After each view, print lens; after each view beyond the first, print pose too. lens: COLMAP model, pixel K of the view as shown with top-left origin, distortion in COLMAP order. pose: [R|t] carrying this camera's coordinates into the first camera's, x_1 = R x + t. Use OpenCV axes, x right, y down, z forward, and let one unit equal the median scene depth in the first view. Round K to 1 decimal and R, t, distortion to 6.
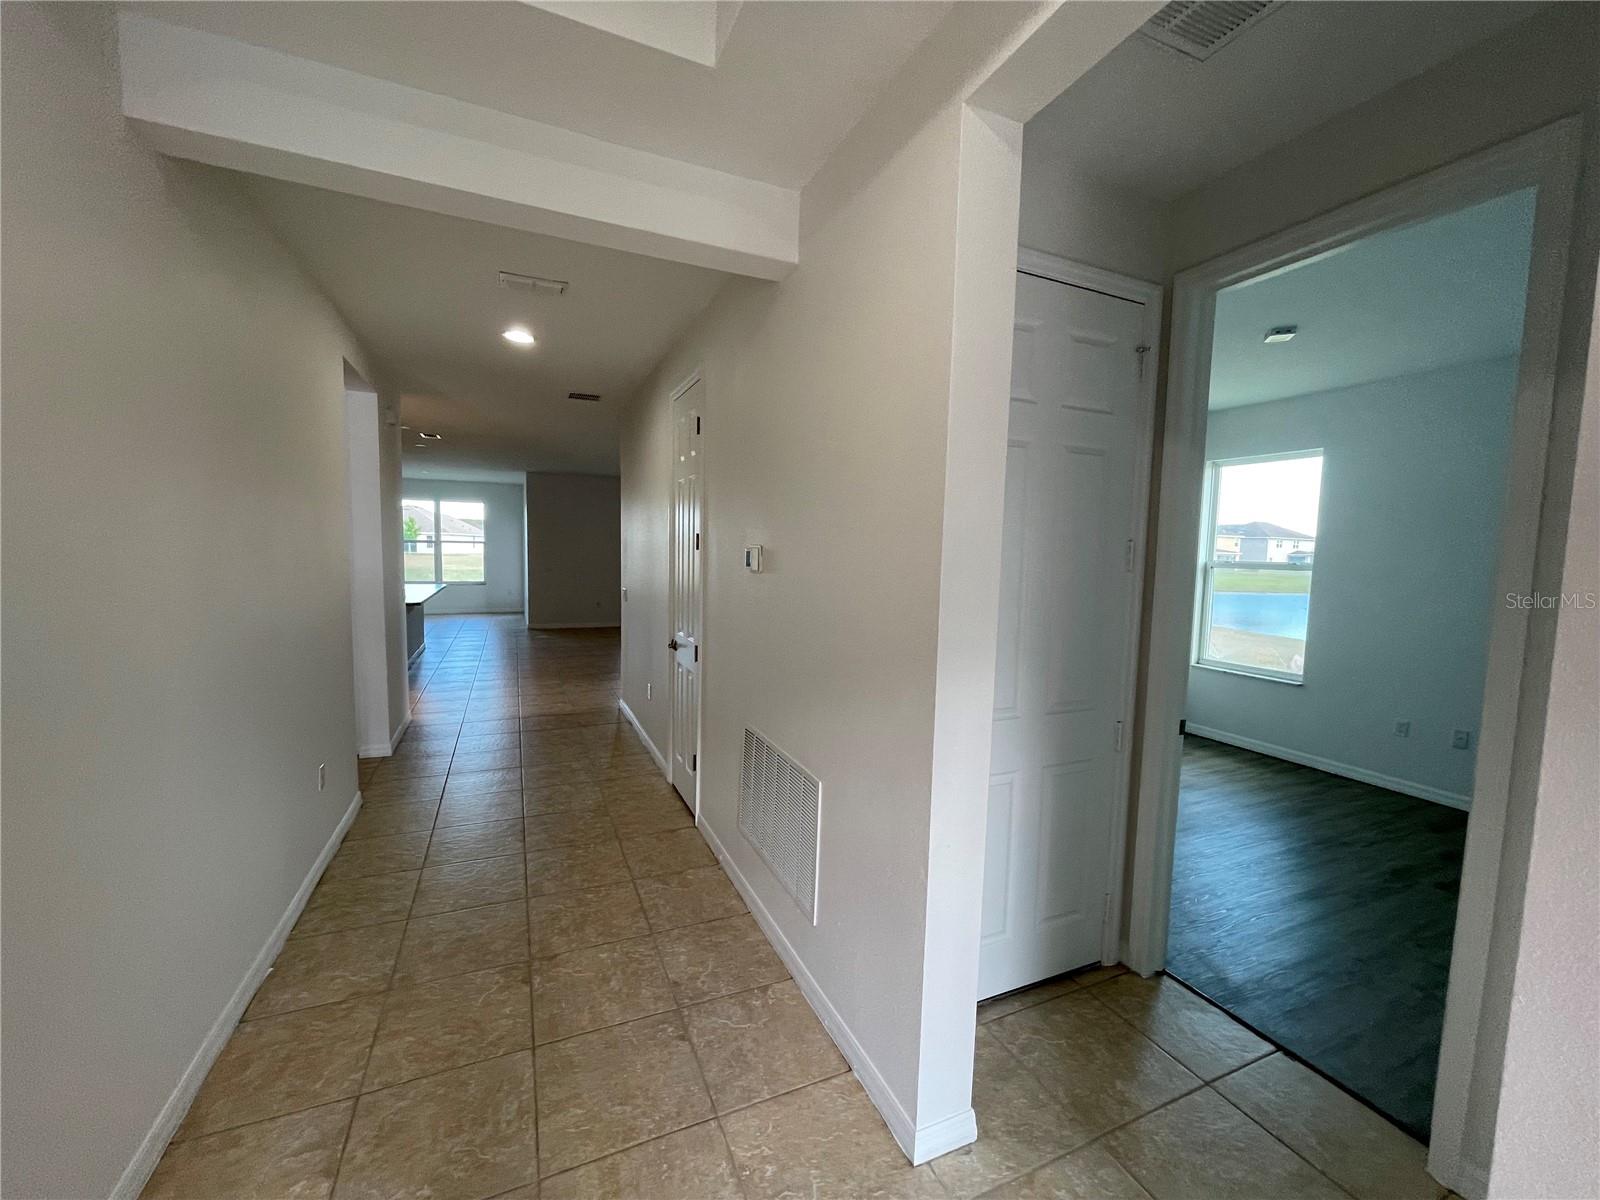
lens RADIAL K [[646.8, 0, 794.4], [0, 646.8, 604.0], [0, 0, 1]] dist [0.015229, -0.000340]
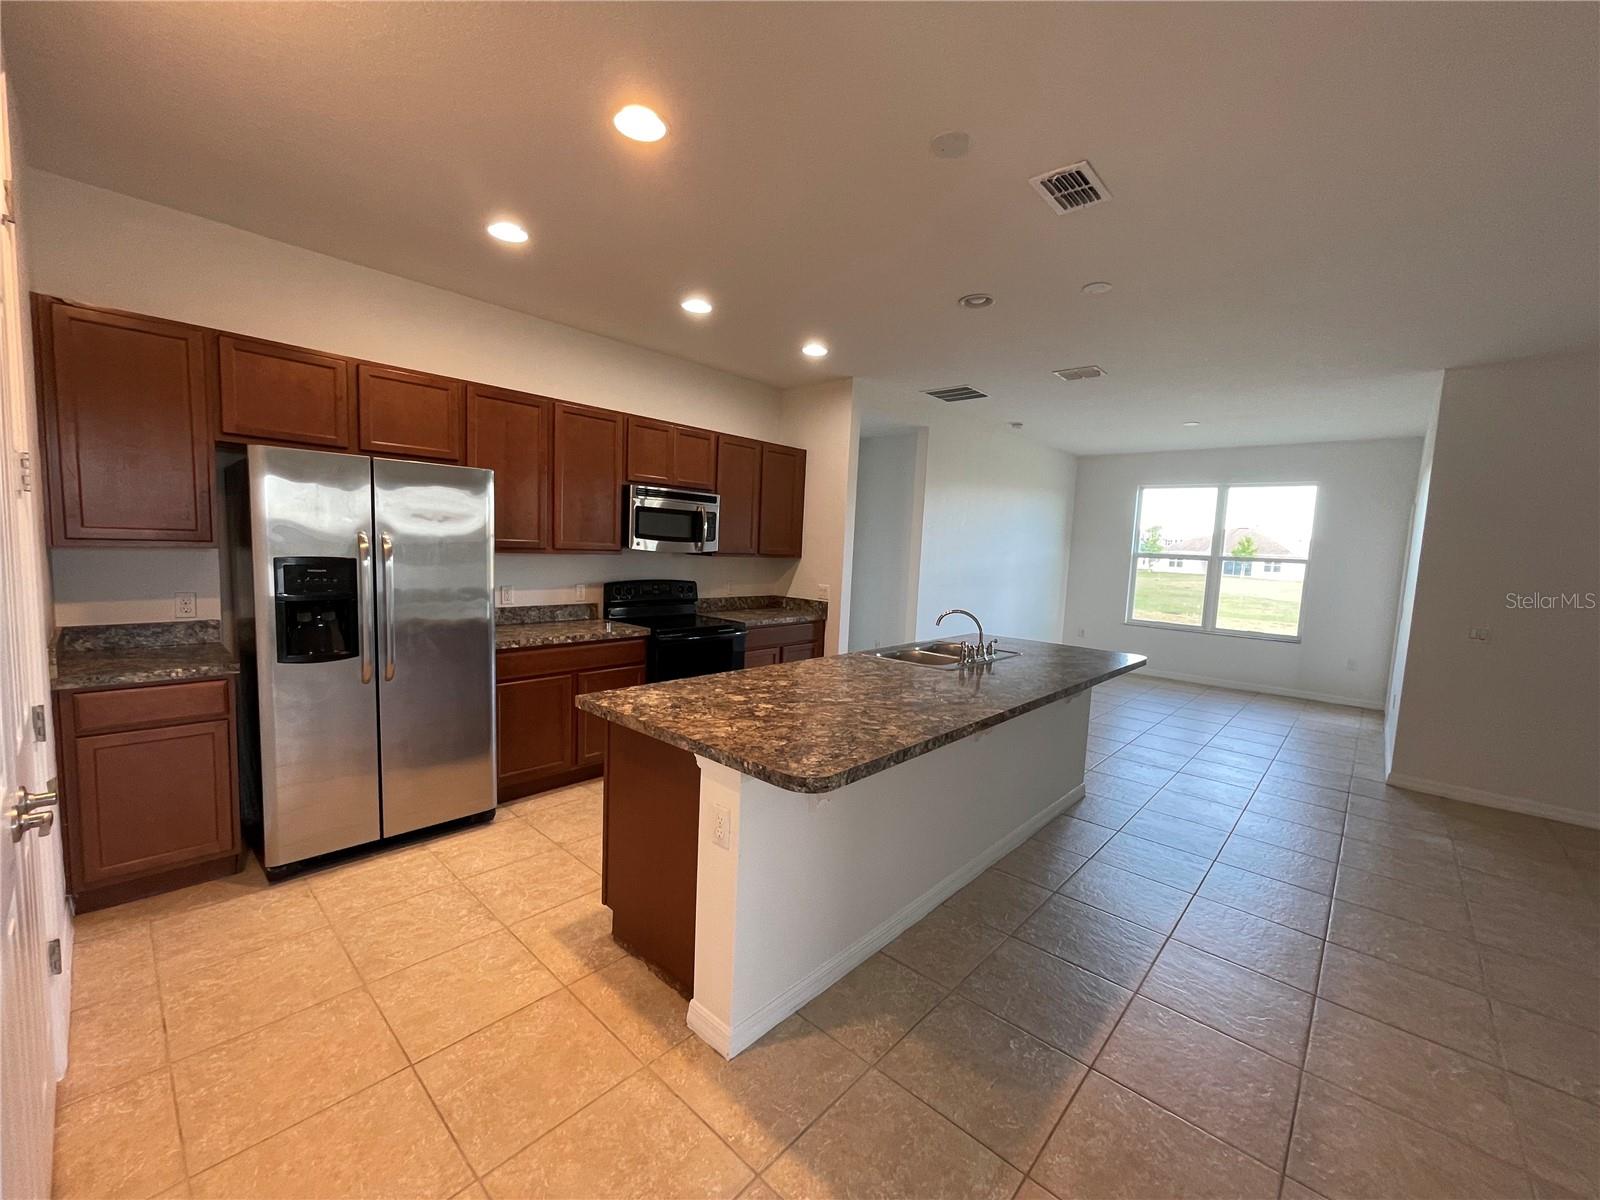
lens RADIAL K [[646.8, 0, 791.1], [0, 646.8, 601.8], [0, 0, 1]] dist [0.015229, -0.000340]
pose [[0.407745, 0.080467, -0.909543, -1.084570], [-0.114233, 0.992779, 0.036620, -0.223064], [0.905922, 0.088968, 0.413993, 2.640568]]
